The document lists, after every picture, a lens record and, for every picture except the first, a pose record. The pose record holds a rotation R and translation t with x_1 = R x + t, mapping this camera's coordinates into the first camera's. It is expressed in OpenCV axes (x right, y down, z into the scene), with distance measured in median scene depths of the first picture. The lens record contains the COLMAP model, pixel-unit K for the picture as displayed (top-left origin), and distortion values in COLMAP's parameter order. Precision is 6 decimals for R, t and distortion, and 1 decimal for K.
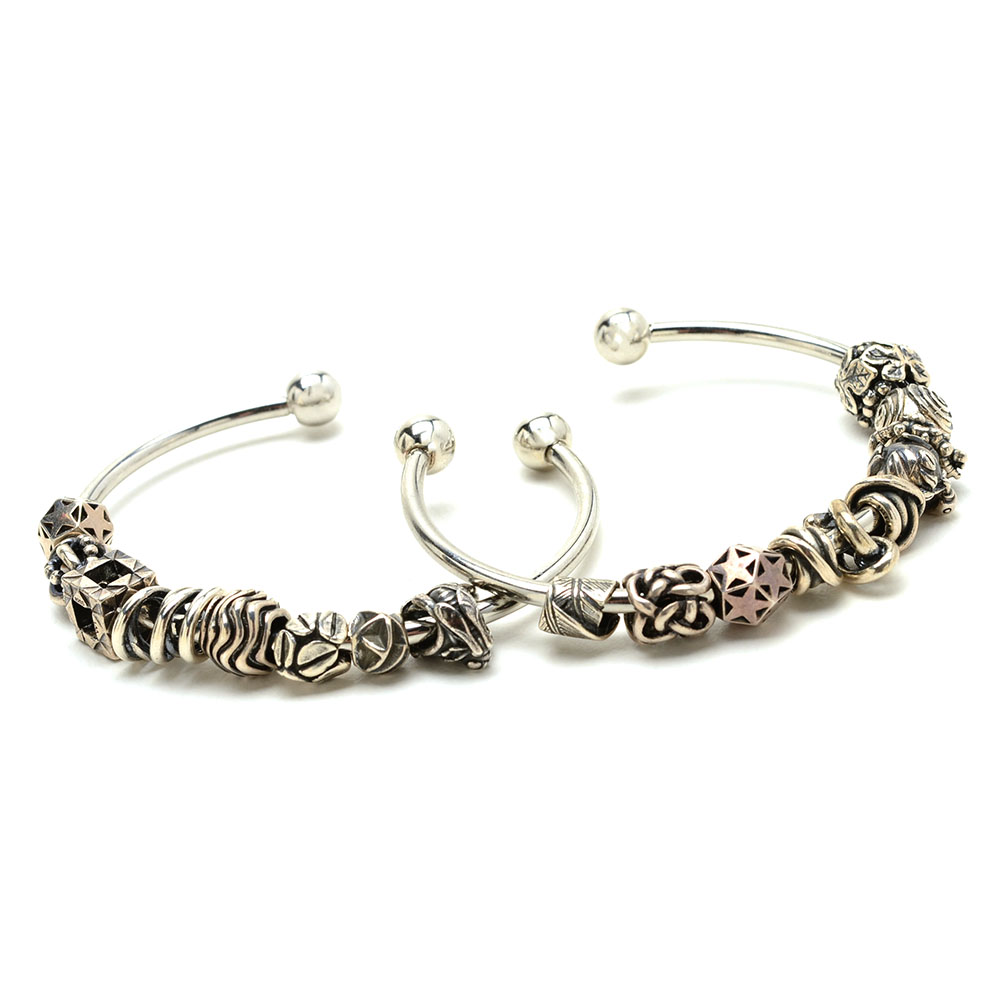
lens RADIAL K [[2686.3, 0, 500.0], [0, 2686.3, 500.0], [0, 0, 1]] dist [-0.077995, -0.043040]
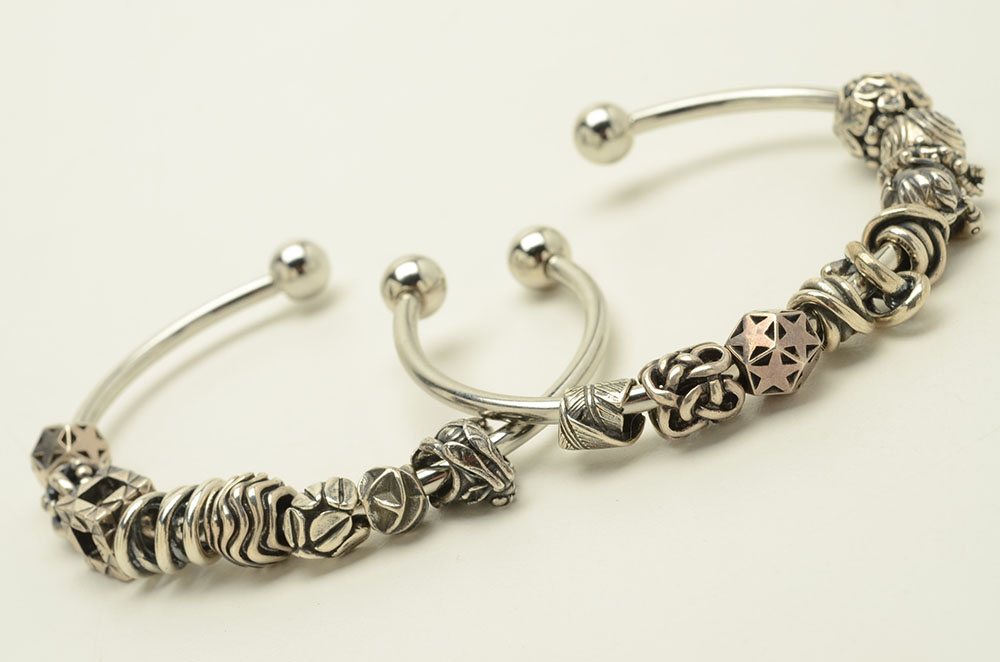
lens RADIAL K [[2572.9, 0, 500.0], [0, 2572.9, 331.0], [0, 0, 1]] dist [-0.065198, -0.142262]
pose [[0.975253, -0.215730, -0.048392, 0.045292], [0.214113, 0.976127, -0.036490, 0.036485], [0.055109, 0.025226, 0.998162, 0.120468]]
